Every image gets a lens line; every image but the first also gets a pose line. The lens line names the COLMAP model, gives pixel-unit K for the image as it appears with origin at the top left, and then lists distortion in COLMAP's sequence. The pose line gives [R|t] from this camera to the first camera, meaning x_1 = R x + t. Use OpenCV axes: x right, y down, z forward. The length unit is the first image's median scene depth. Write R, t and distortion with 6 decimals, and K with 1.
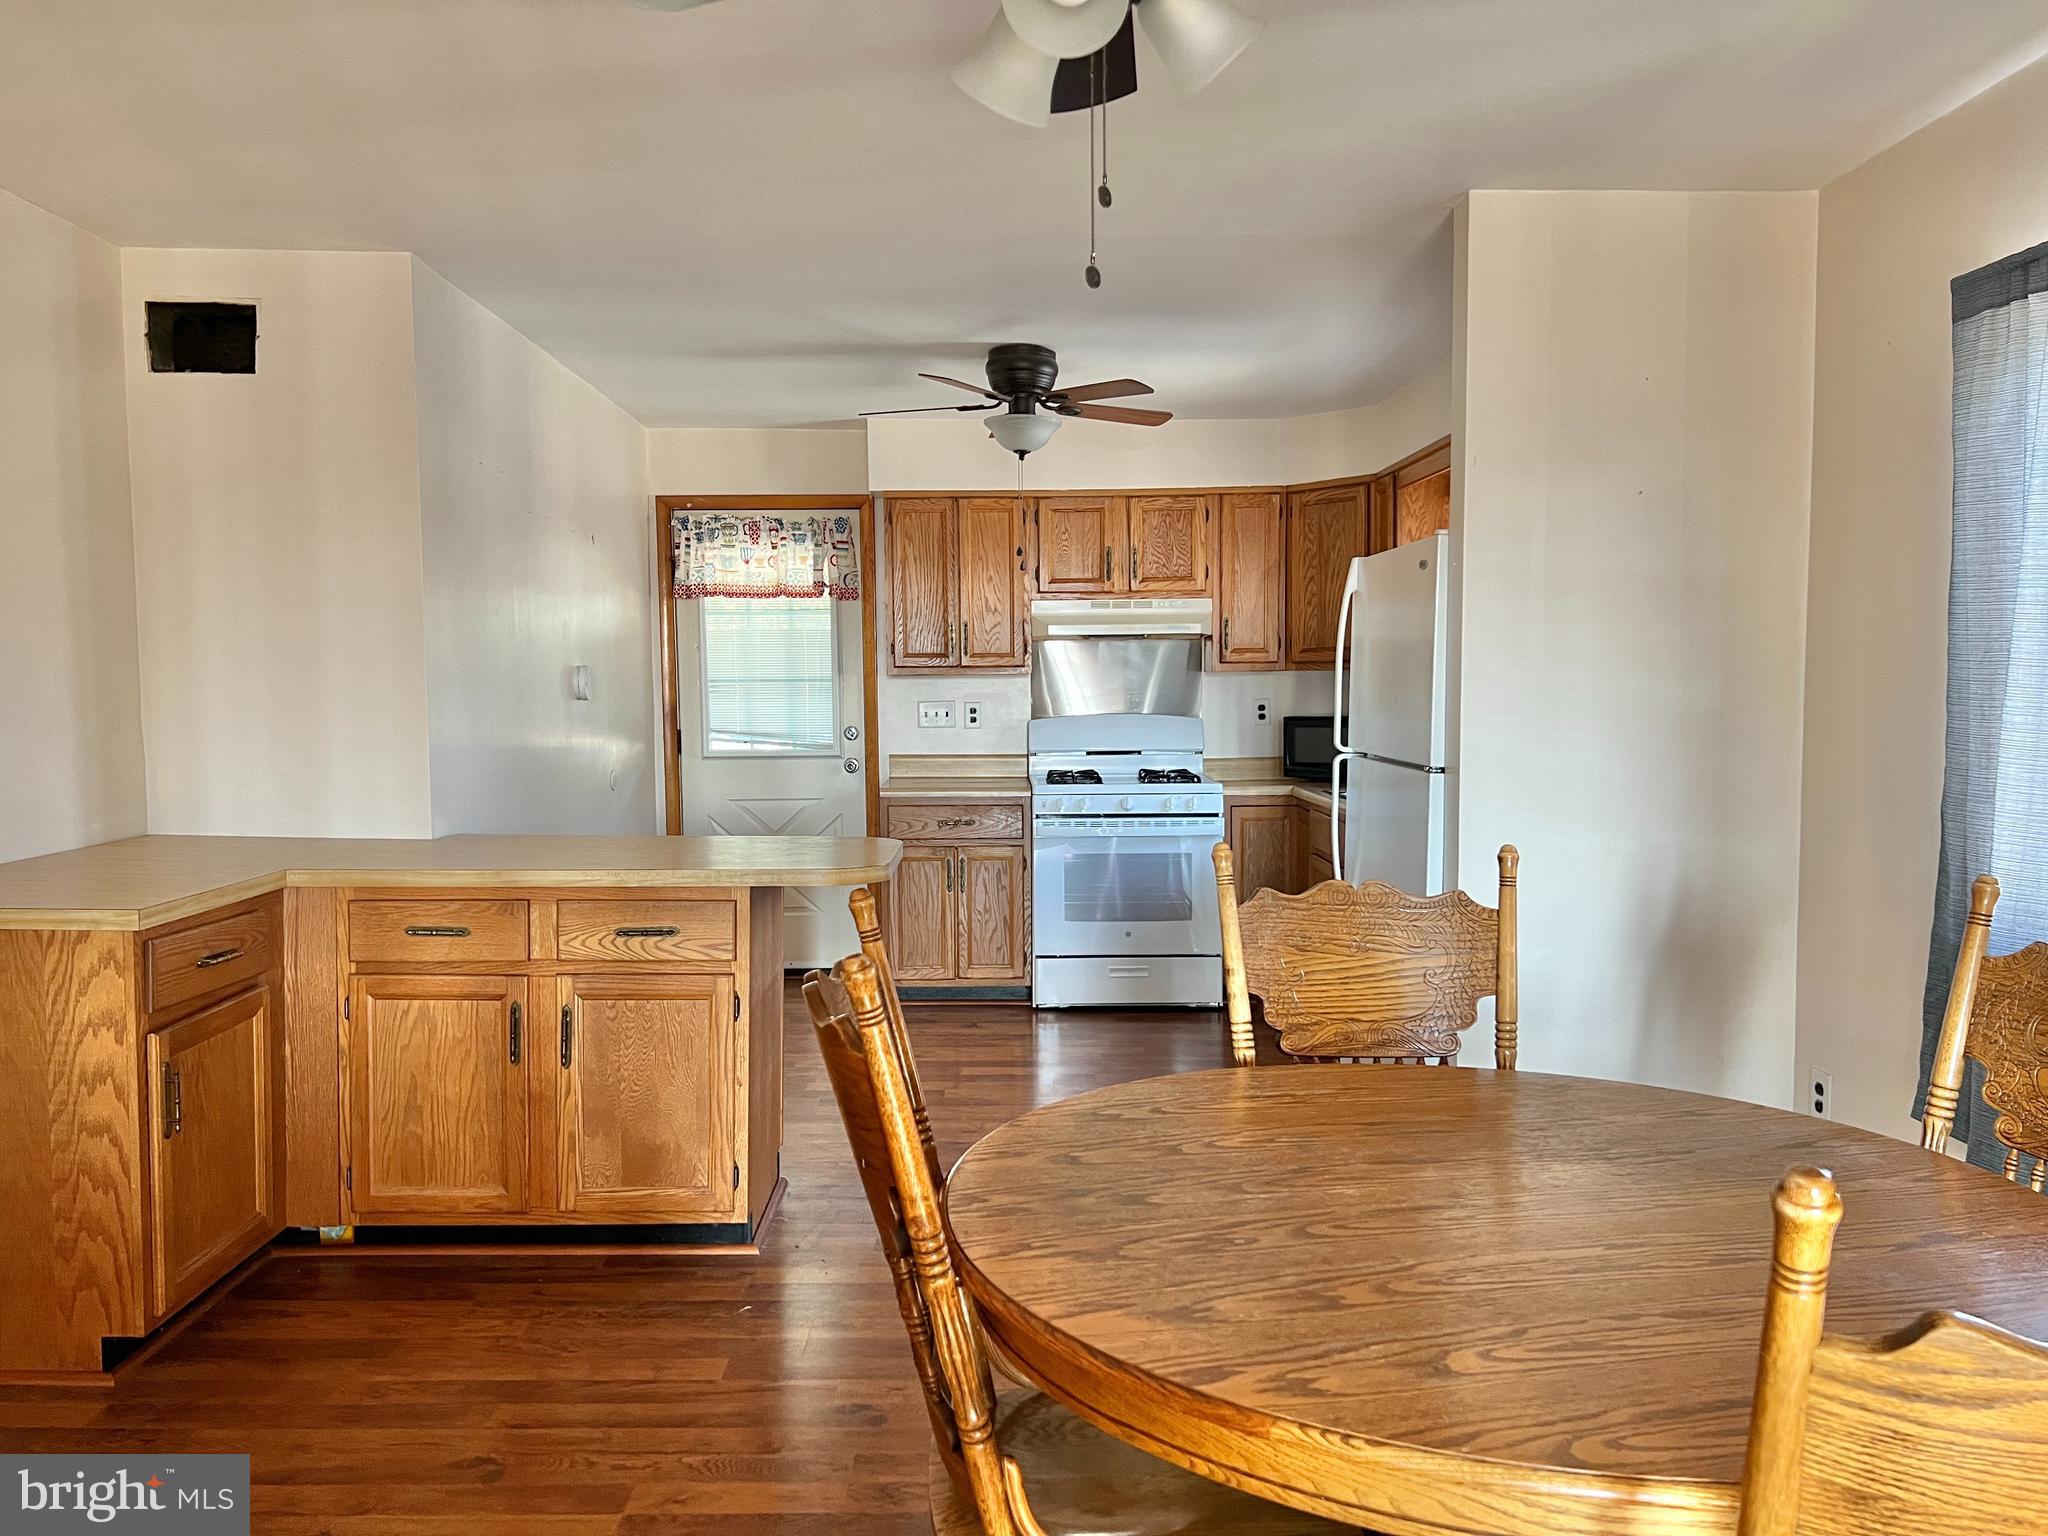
lens RADIAL K [[1531.9, 0, 1011.2], [0, 1531.9, 800.7], [0, 0, 1]] dist [0.061334, -0.071055]
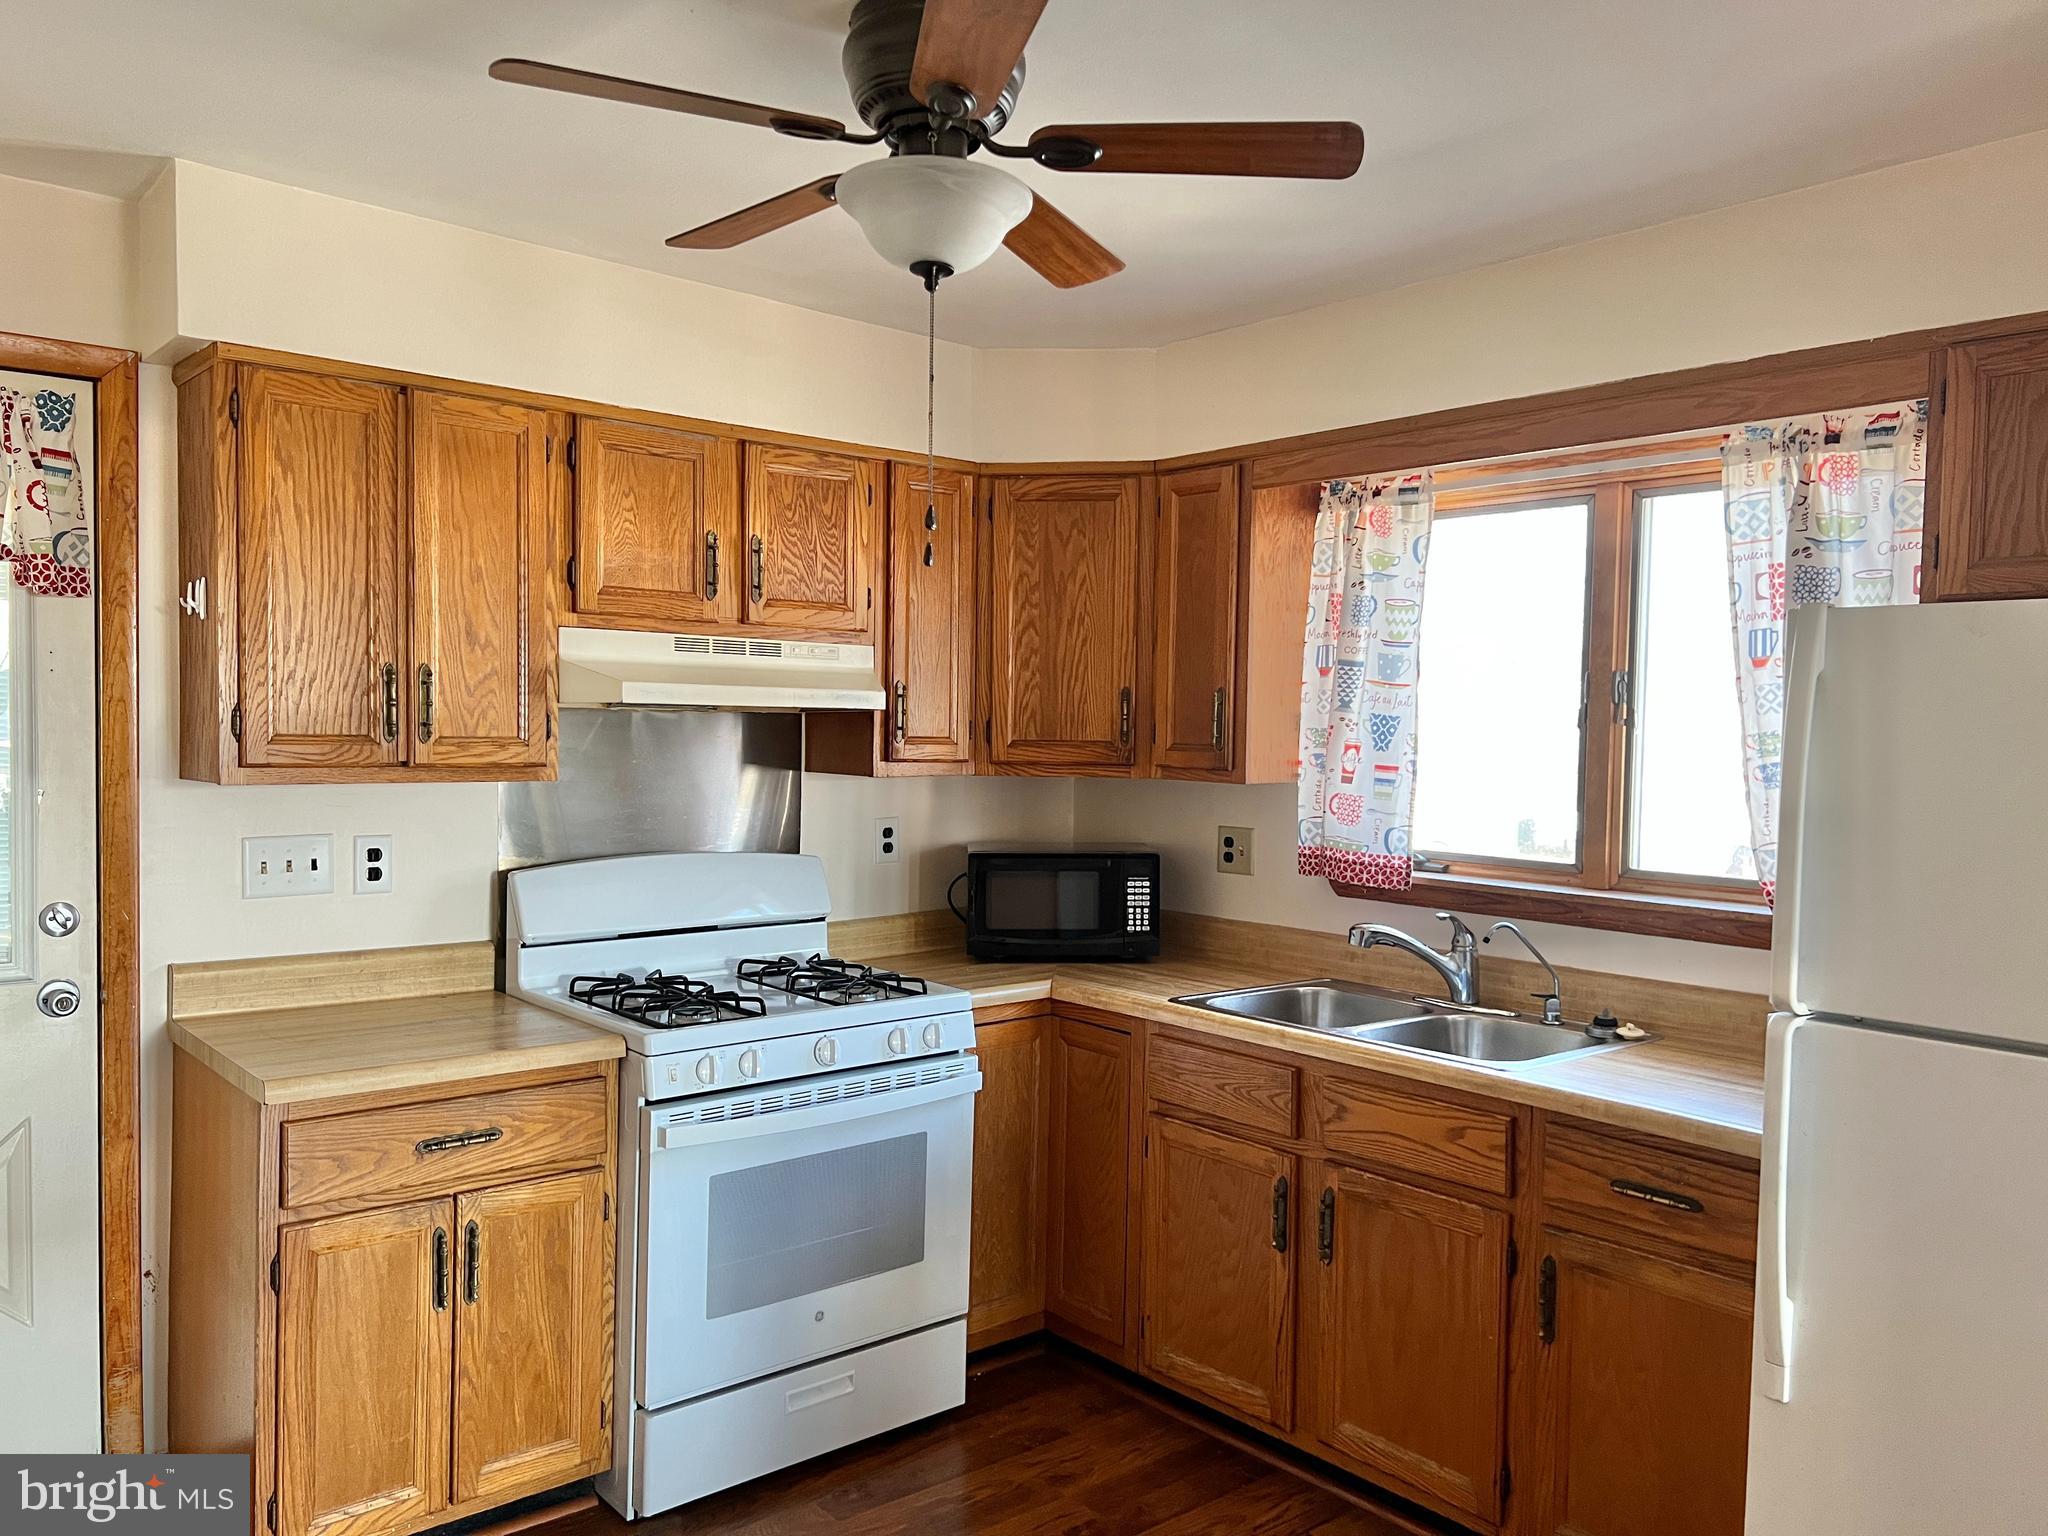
lens RADIAL K [[1531.9, 0, 1038.2], [0, 1531.9, 780.7], [0, 0, 1]] dist [0.061334, -0.071055]
pose [[0.762280, -0.000944, 0.647247, -0.287736], [0.026505, 0.999206, -0.029759, -0.102052], [-0.646705, 0.039839, 0.761699, 0.849196]]
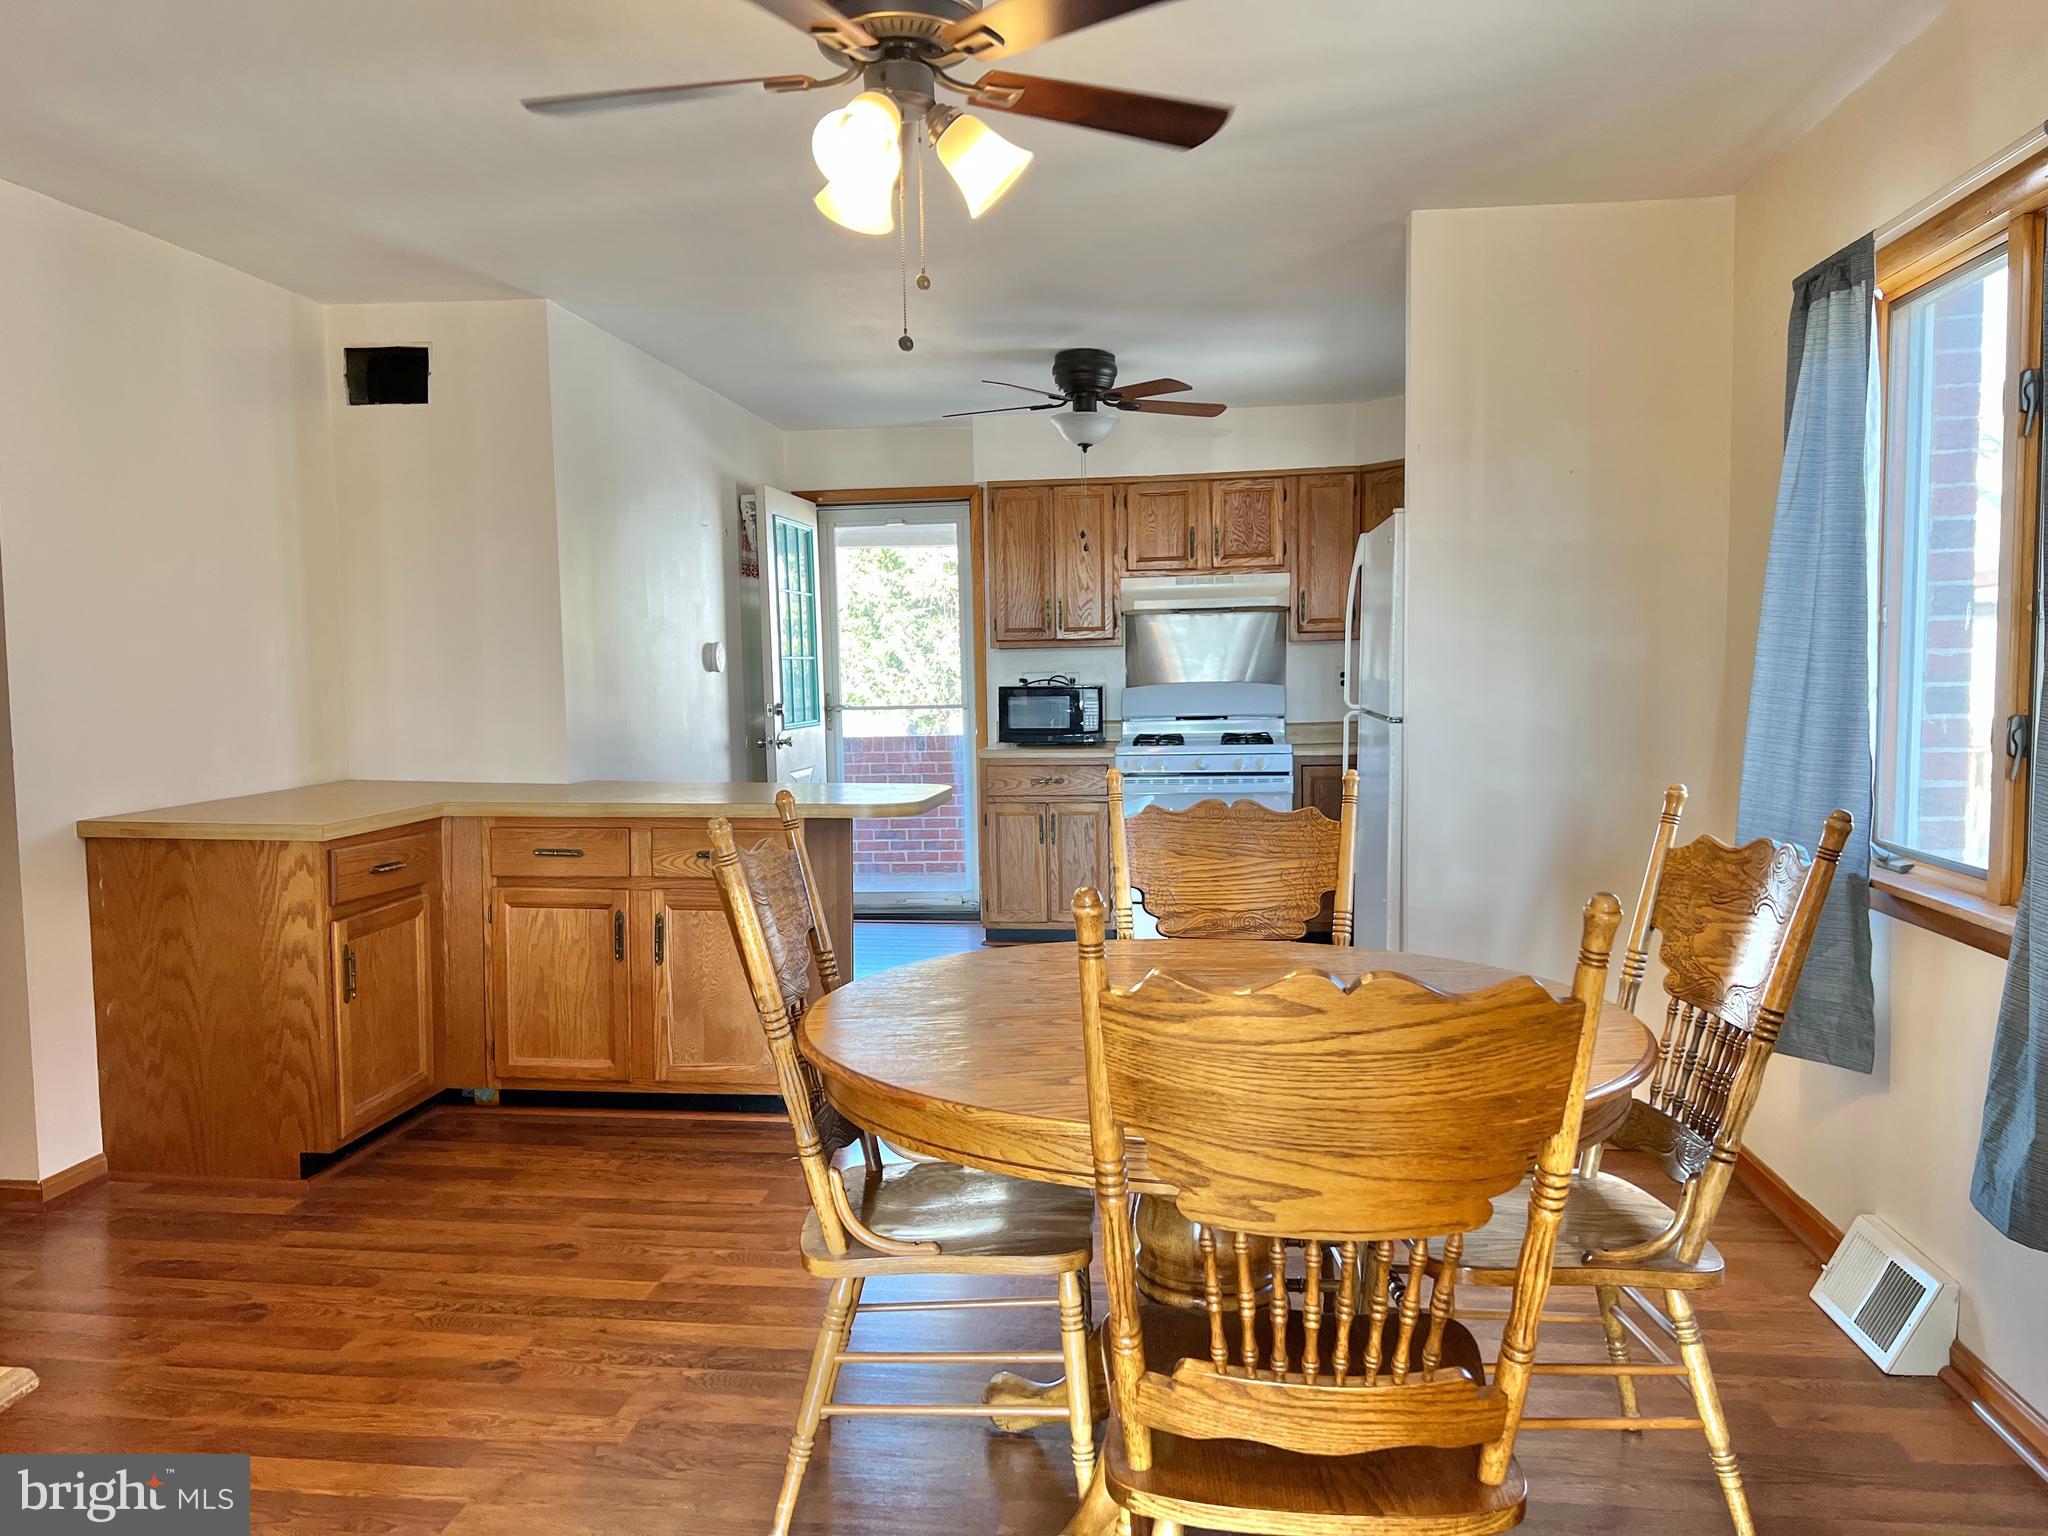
lens RADIAL K [[1531.9, 0, 1007.4], [0, 1531.9, 799.4], [0, 0, 1]] dist [0.061334, -0.071055]
pose [[0.990294, 0.001901, -0.138976, 0.133425], [-0.000388, 0.999940, 0.010909, 0.023634], [0.138989, -0.010749, 0.990236, -0.148720]]
